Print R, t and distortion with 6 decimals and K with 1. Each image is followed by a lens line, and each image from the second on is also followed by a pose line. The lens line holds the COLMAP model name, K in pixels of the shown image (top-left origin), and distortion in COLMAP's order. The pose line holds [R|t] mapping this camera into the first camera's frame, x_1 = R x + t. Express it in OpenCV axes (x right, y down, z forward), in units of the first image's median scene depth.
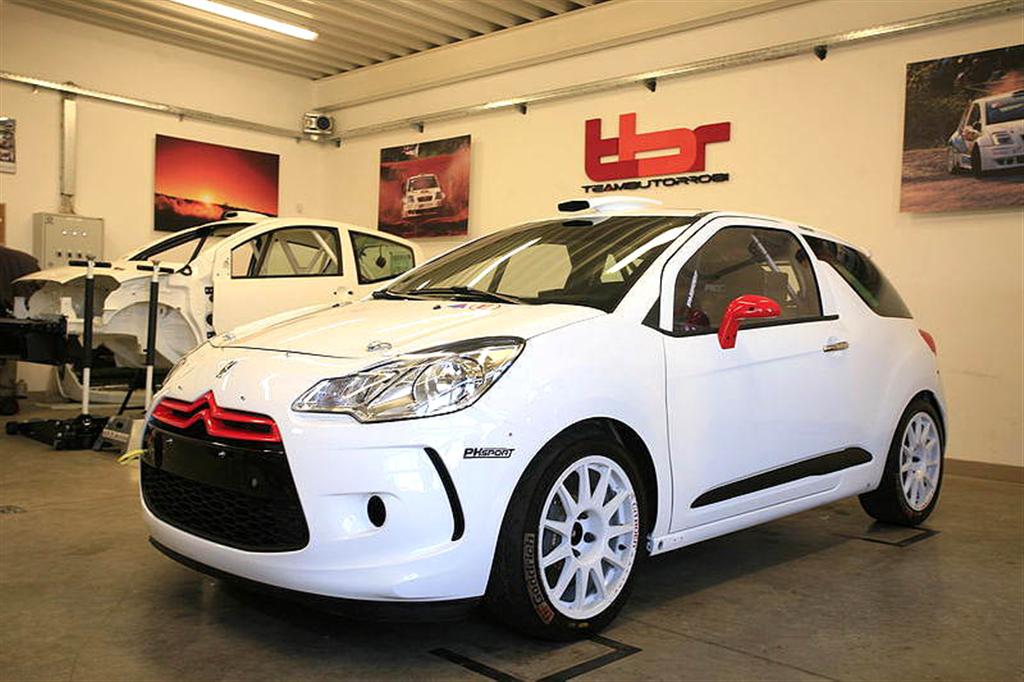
lens RADIAL K [[933.4, 0, 508.2], [0, 933.4, 334.4], [0, 0, 1]] dist [0.041751, 0.000000]
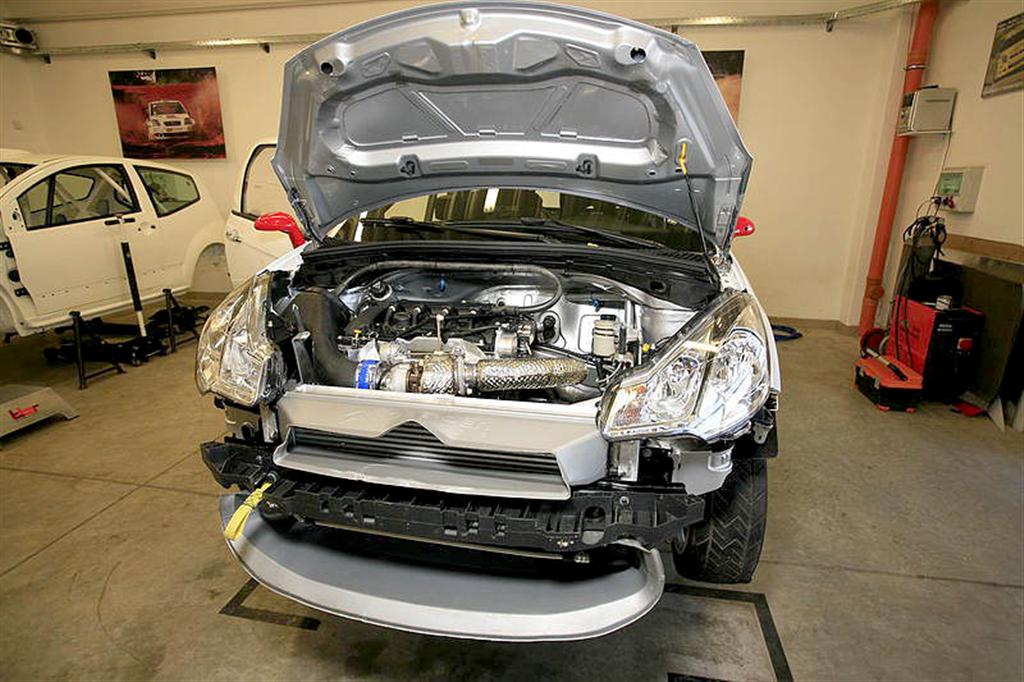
lens RADIAL K [[555.7, 0, 526.0], [0, 555.7, 340.4], [0, 0, 1]] dist [-0.034043, 0.015936]
pose [[0.830313, -0.179920, 0.527455, -0.163069], [0.030888, 0.959855, 0.278792, -0.079688], [-0.556440, -0.215193, 0.802537, 0.209559]]
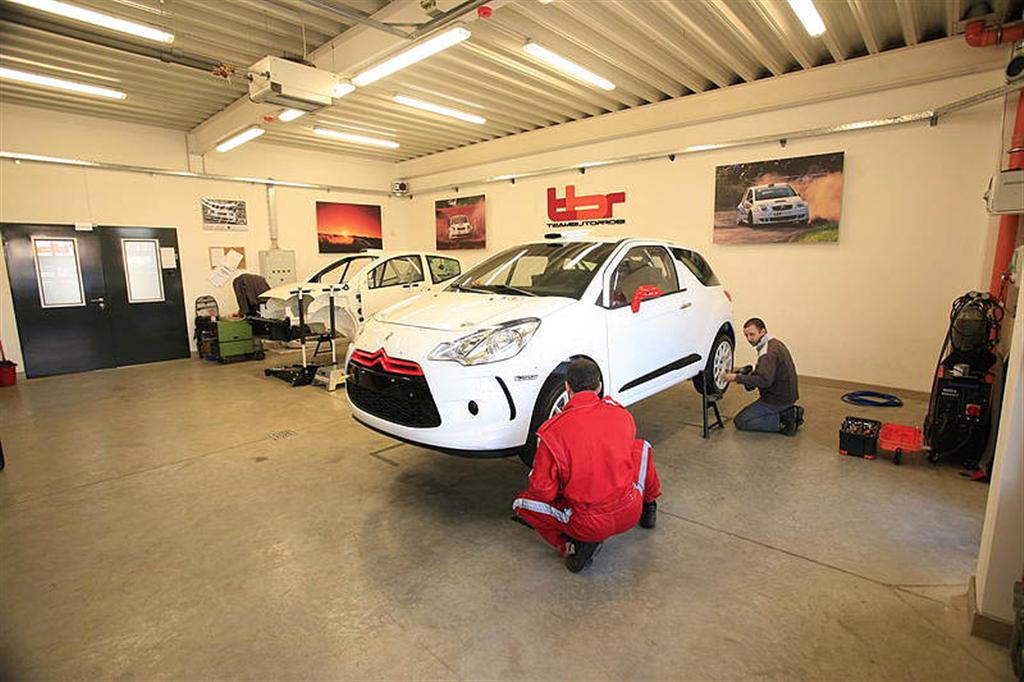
lens RADIAL K [[501.5, 0, 510.9], [0, 501.5, 337.3], [0, 0, 1]] dist [-0.051867, 0.015749]
pose [[0.998584, -0.047722, 0.023502, -0.029455], [0.044096, 0.989720, 0.136049, -0.076896], [-0.029753, -0.134820, 0.990423, -0.029954]]
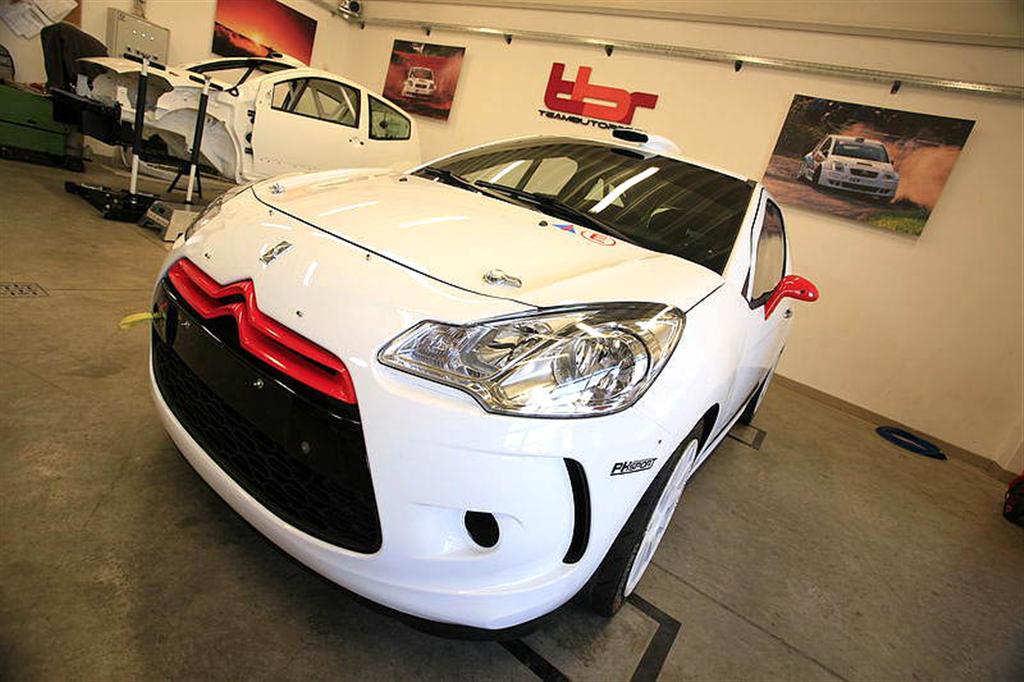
lens RADIAL K [[501.5, 0, 517.2], [0, 501.5, 339.4], [0, 0, 1]] dist [-0.051867, 0.015749]
pose [[0.952694, 0.188061, 0.238760, -0.071275], [-0.247689, 0.935672, 0.251333, -0.014891], [-0.176135, -0.298582, 0.937990, 0.207835]]
